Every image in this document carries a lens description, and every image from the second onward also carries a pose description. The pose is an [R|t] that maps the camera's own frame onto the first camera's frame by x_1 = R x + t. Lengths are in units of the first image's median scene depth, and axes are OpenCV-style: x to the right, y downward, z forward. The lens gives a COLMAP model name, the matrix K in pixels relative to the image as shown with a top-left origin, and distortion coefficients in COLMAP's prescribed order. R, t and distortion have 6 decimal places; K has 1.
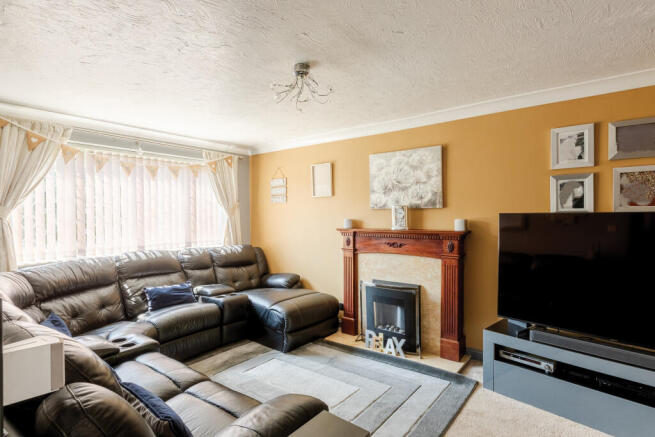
lens RADIAL K [[343.8, 0, 327.4], [0, 343.8, 218.5], [0, 0, 1]] dist [0.012754, 0.002617]
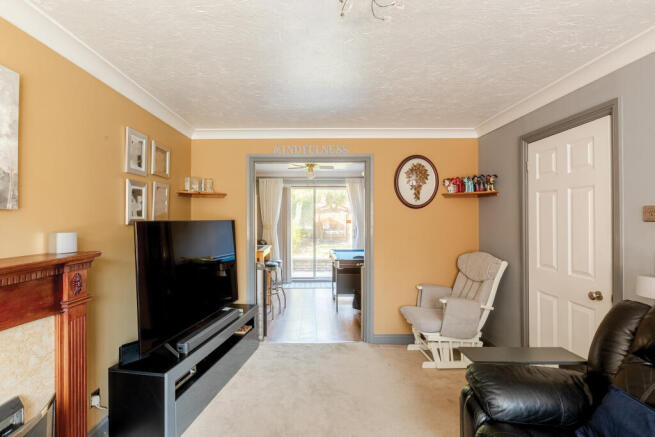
lens RADIAL K [[343.8, 0, 327.5], [0, 343.8, 218.8], [0, 0, 1]] dist [0.012754, 0.002617]
pose [[-0.616692, 0.012894, 0.787099, -0.303306], [0.011466, 0.999907, -0.007397, -0.010158], [-0.787121, 0.004463, -0.616783, 0.993260]]
